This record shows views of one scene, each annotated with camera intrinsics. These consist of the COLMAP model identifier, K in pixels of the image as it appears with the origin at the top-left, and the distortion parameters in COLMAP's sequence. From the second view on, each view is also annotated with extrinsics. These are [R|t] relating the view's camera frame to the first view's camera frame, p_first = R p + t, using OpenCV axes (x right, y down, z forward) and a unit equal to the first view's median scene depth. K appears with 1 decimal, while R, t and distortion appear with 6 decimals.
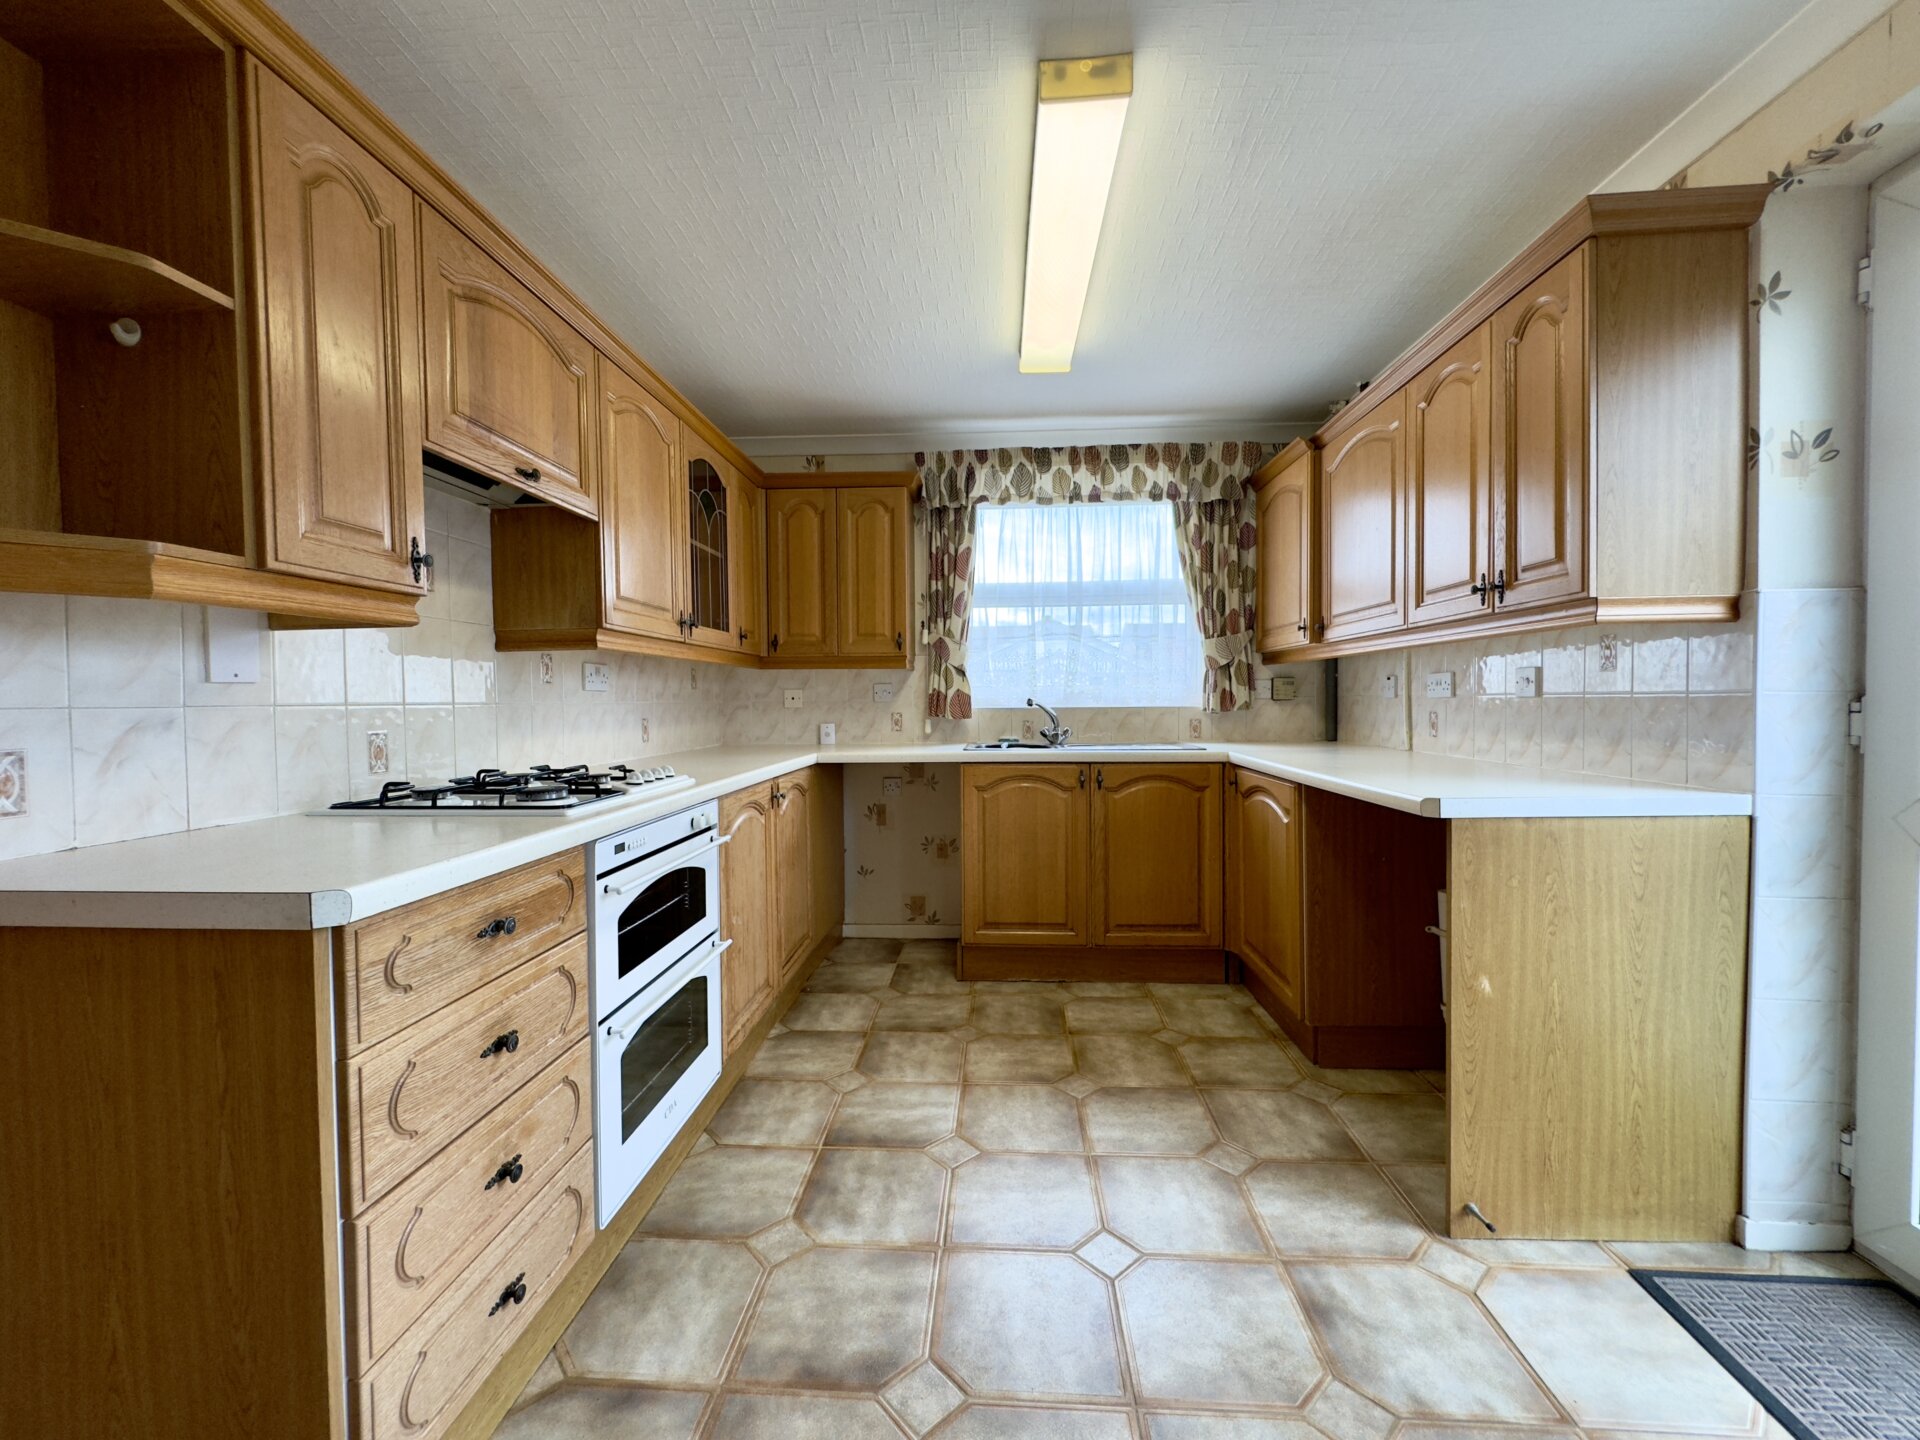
lens RADIAL K [[765.9, 0, 958.3], [0, 765.9, 718.2], [0, 0, 1]] dist [-0.001320, 0.000252]
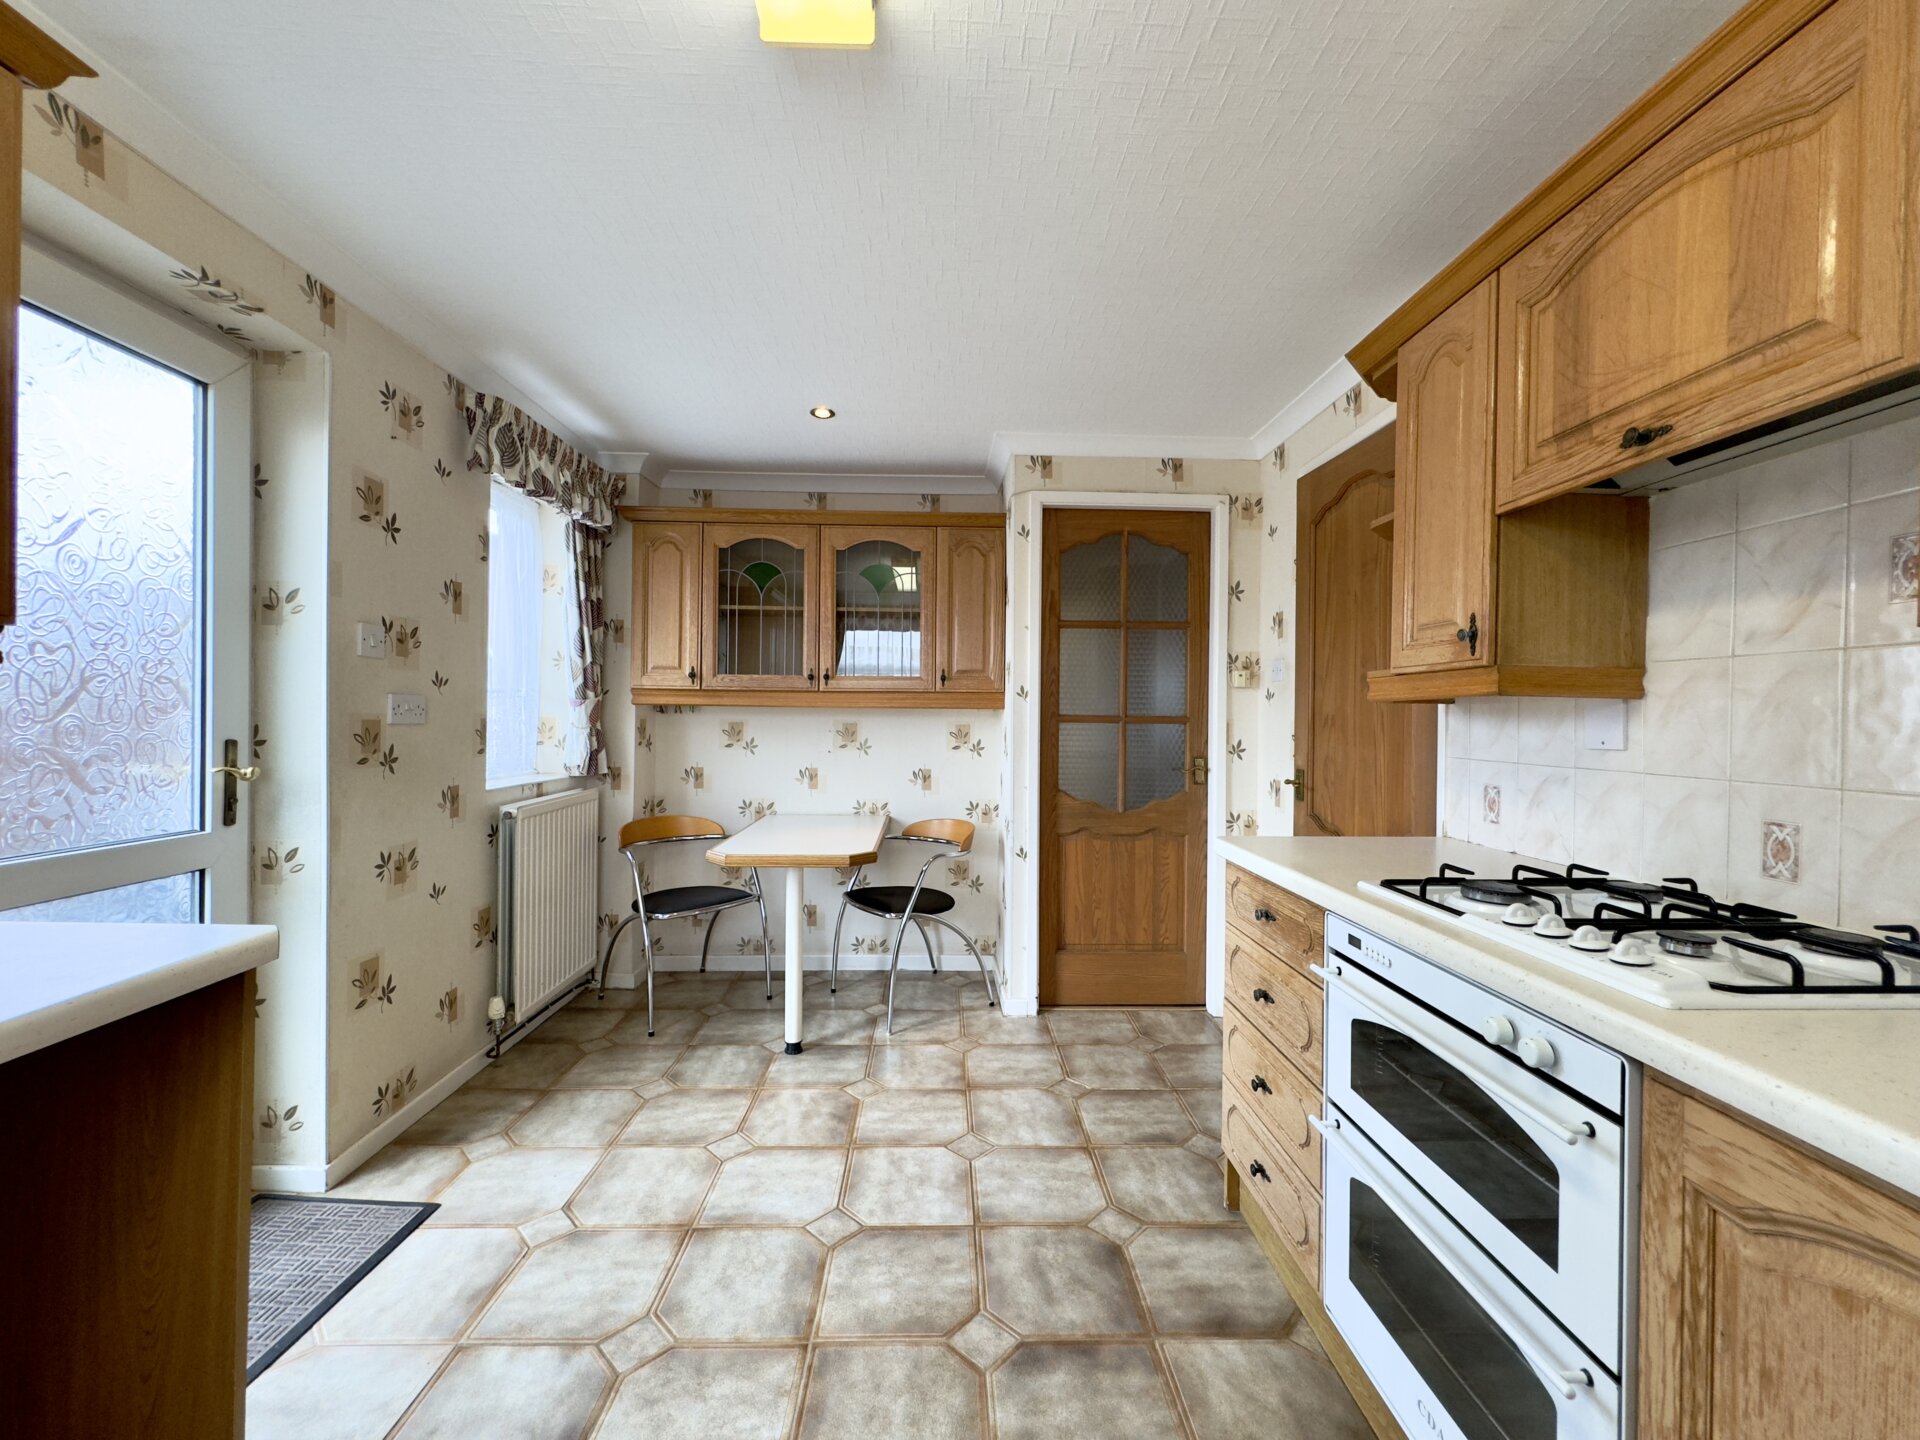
lens RADIAL K [[765.9, 0, 957.3], [0, 765.9, 719.5], [0, 0, 1]] dist [-0.001320, 0.000252]
pose [[-0.996030, -0.001782, -0.089002, 0.083627], [-0.004494, 0.999531, 0.030285, -0.102232], [0.088906, 0.030565, -0.995571, 1.725292]]
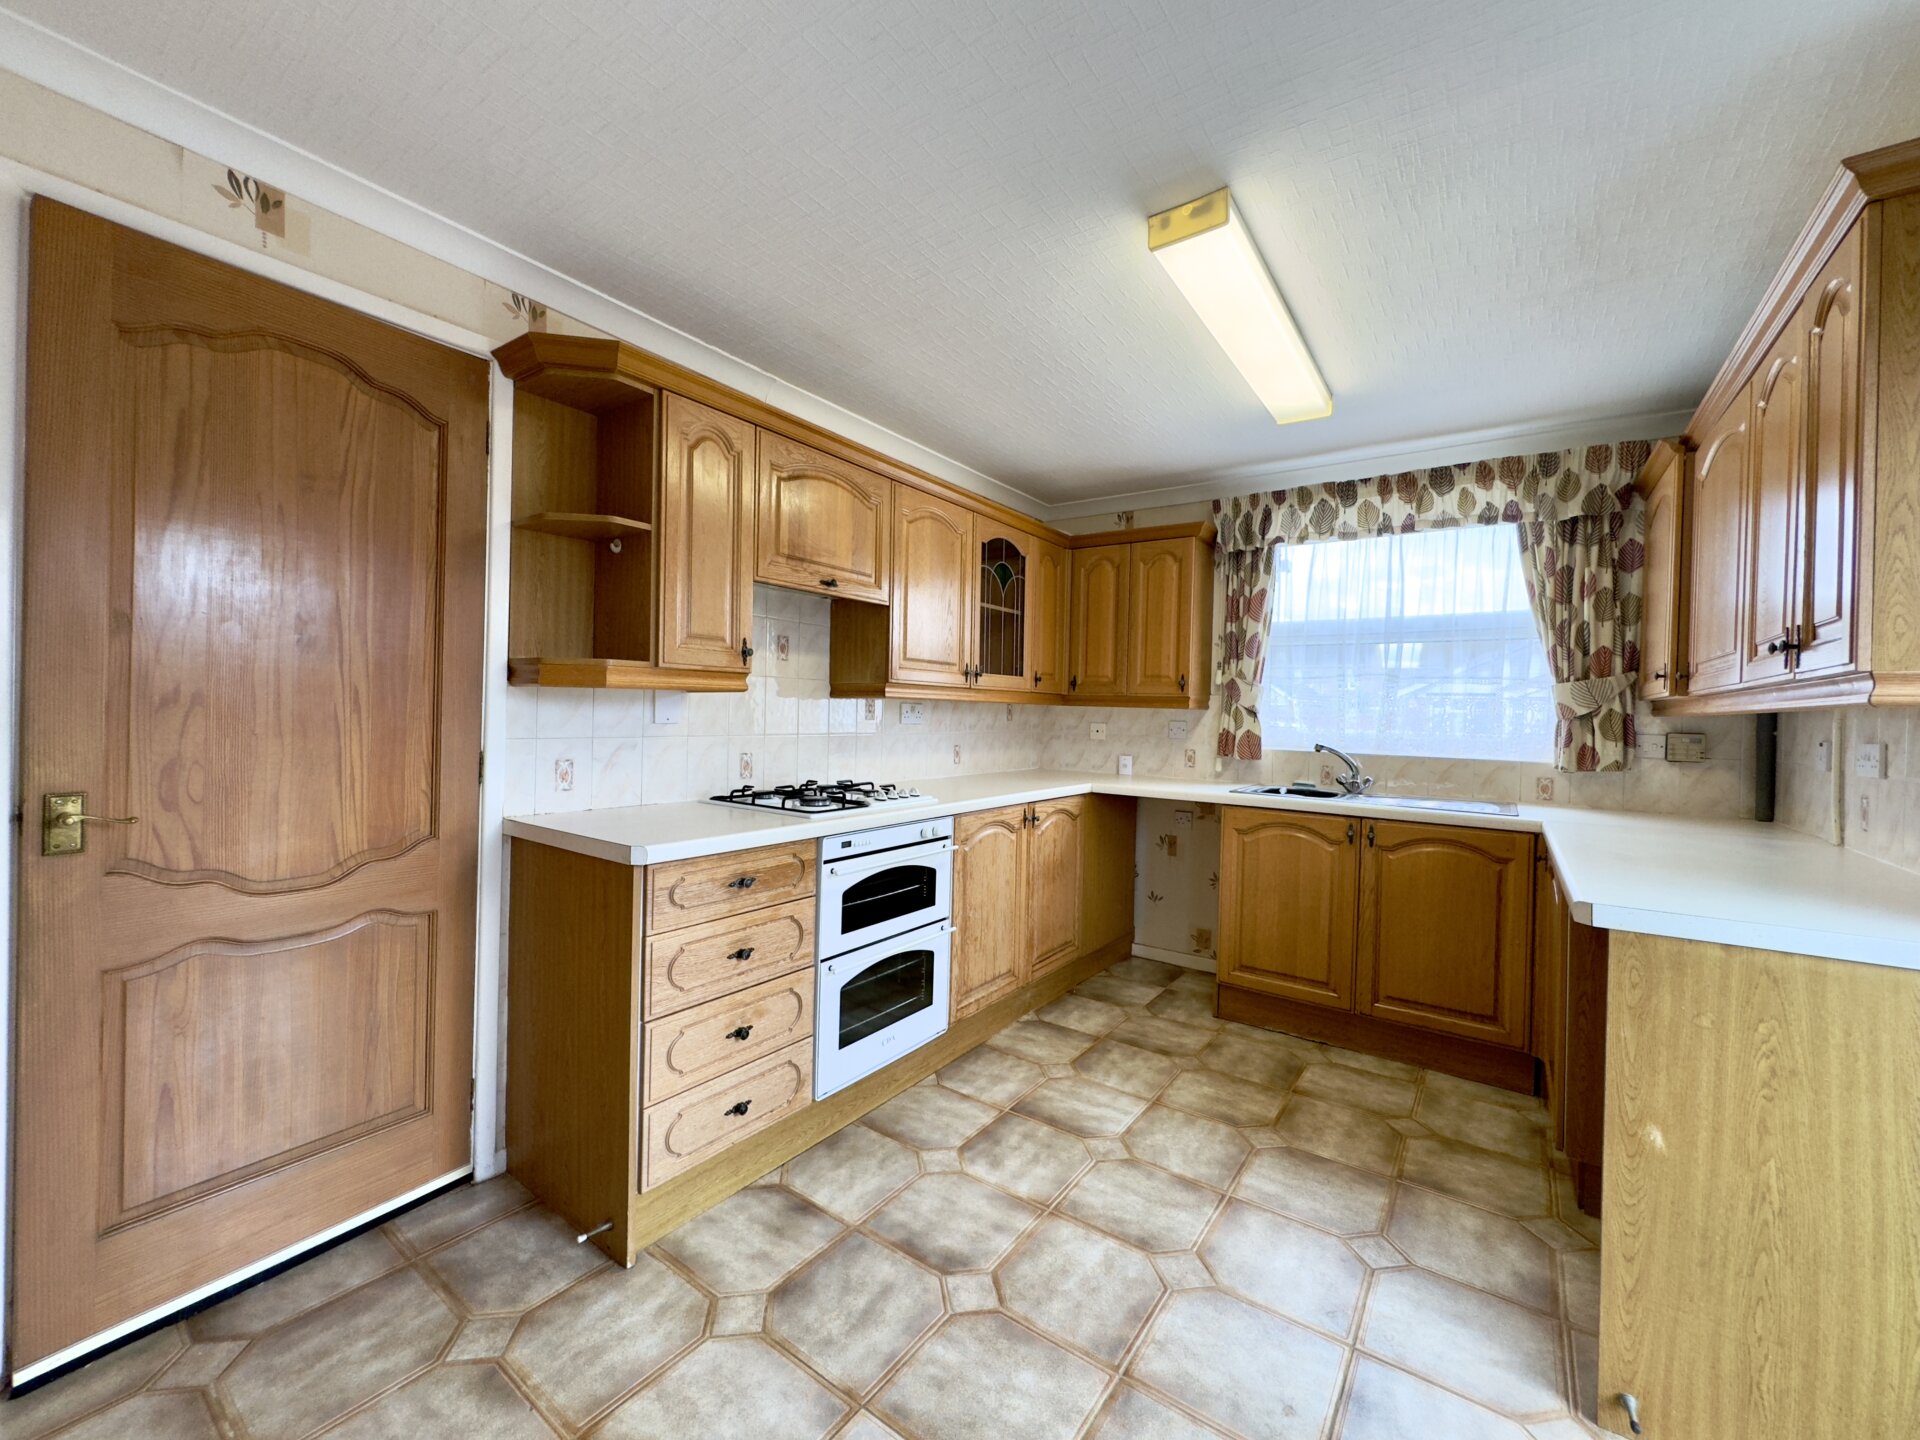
lens RADIAL K [[765.9, 0, 959.9], [0, 765.9, 718.5], [0, 0, 1]] dist [-0.001320, 0.000252]
pose [[0.846939, 0.035307, -0.530516, 0.475377], [-0.045634, 0.998938, -0.006371, -0.065623], [0.529728, 0.029605, 0.847651, -0.117112]]
